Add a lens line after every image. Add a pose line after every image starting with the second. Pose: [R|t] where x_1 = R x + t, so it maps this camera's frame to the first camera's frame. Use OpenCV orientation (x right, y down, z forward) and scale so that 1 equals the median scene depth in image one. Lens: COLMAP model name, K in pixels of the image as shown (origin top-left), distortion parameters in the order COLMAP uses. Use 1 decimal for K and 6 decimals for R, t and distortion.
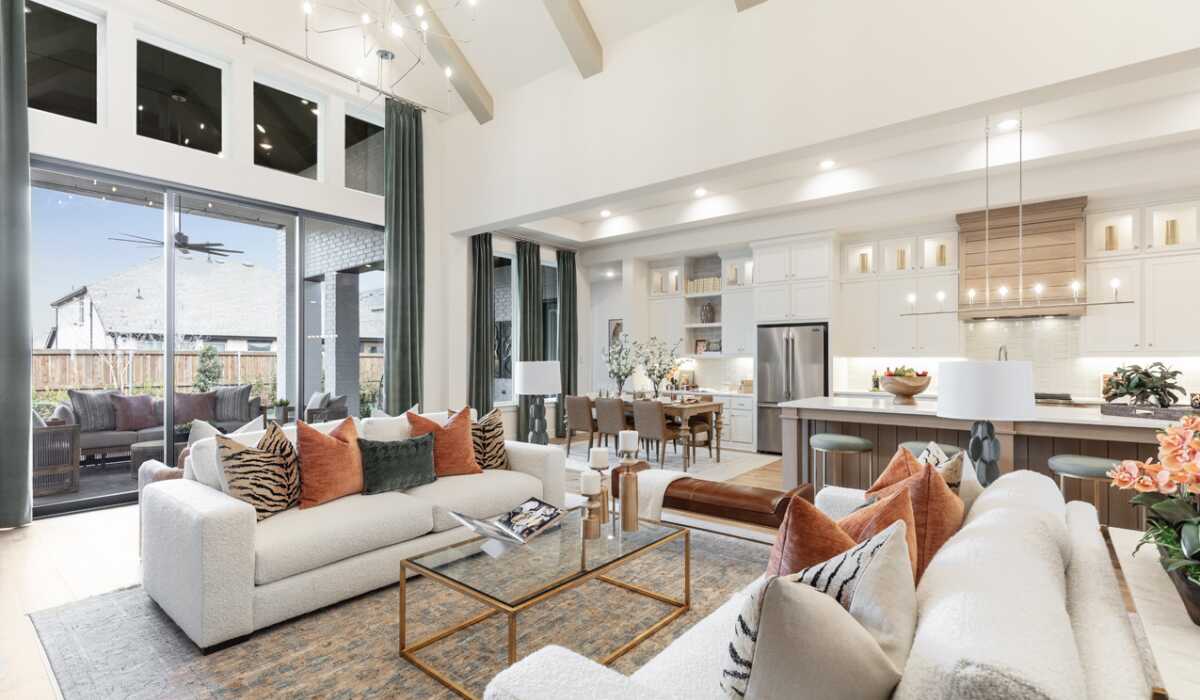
lens RADIAL K [[537.0, 0, 604.6], [0, 537.0, 361.9], [0, 0, 1]] dist [0.002263, -0.000096]
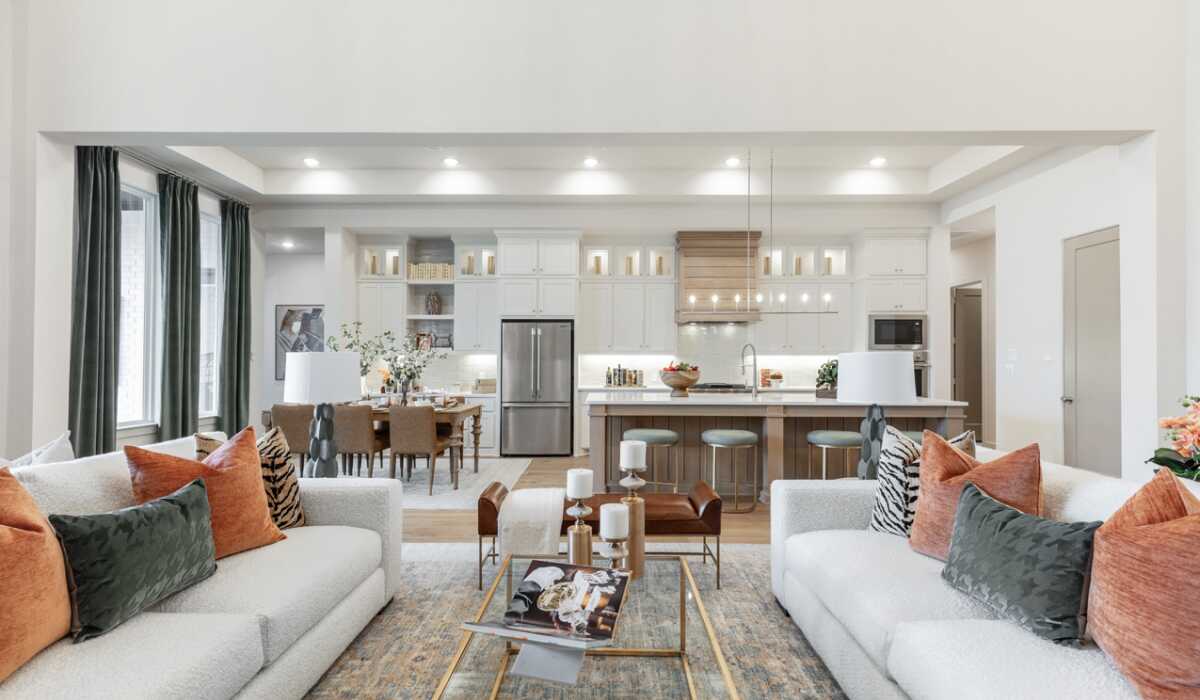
lens RADIAL K [[544.7, 0, 604.9], [0, 544.7, 354.5], [0, 0, 1]] dist [0.002971, 0.000137]
pose [[0.782409, 0.009194, 0.622698, -0.191230], [0.000684, 0.999878, -0.015622, 0.008768], [-0.622765, 0.012648, 0.782307, 0.183174]]
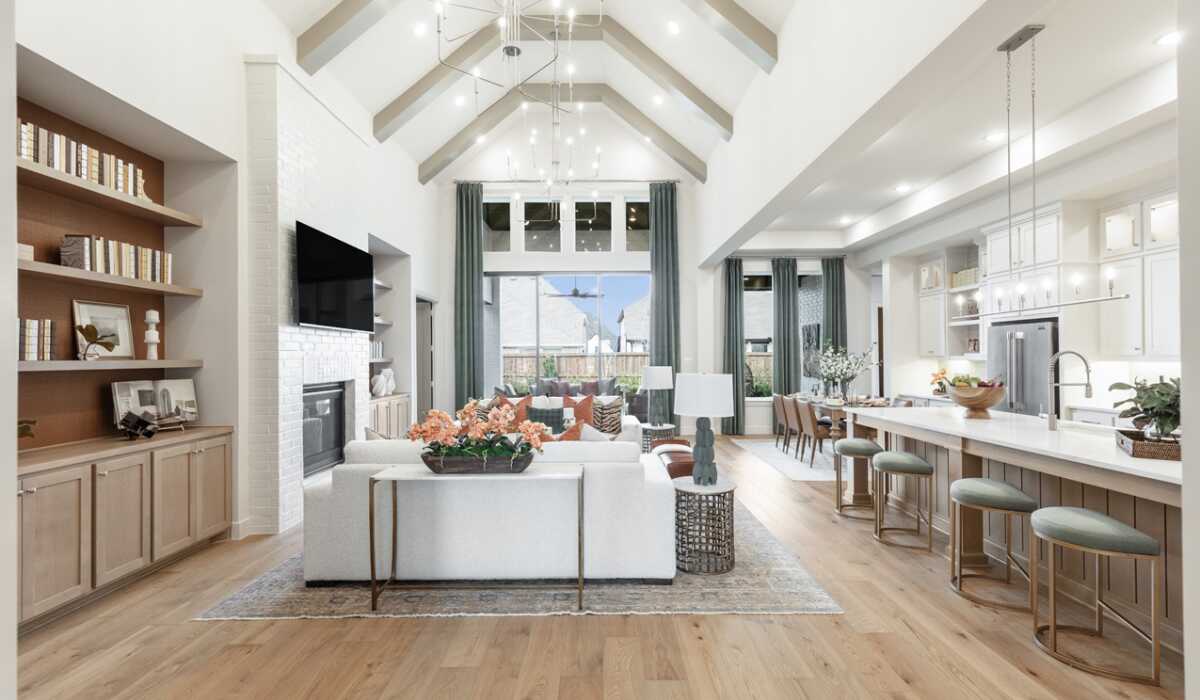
lens RADIAL K [[544.7, 0, 604.9], [0, 544.7, 354.5], [0, 0, 1]] dist [0.002971, 0.000137]
pose [[0.638824, -0.006653, -0.769324, 0.653377], [0.004321, 0.999978, -0.005060, -0.018691], [0.769341, -0.000091, 0.638839, -0.040187]]
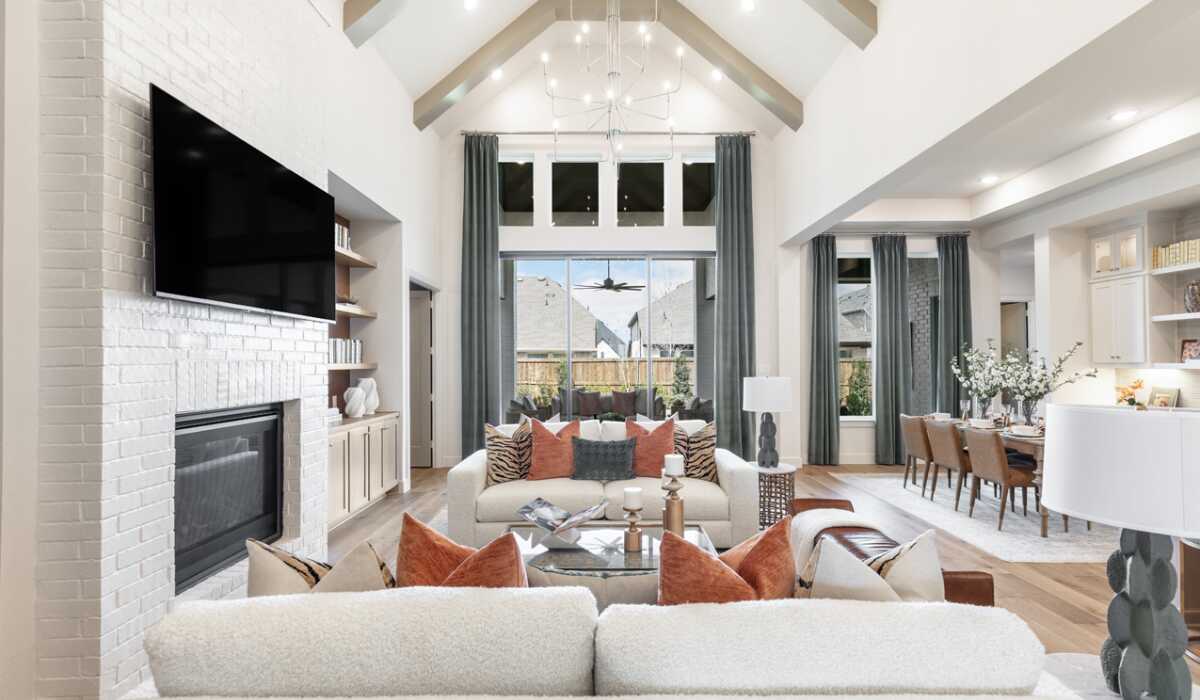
lens RADIAL K [[537.0, 0, 604.6], [0, 537.0, 361.9], [0, 0, 1]] dist [0.002263, -0.000096]
pose [[0.637555, -0.002815, -0.770400, 0.308426], [0.000968, 0.999995, -0.002853, -0.018539], [0.770404, 0.001073, 0.637555, 0.106969]]
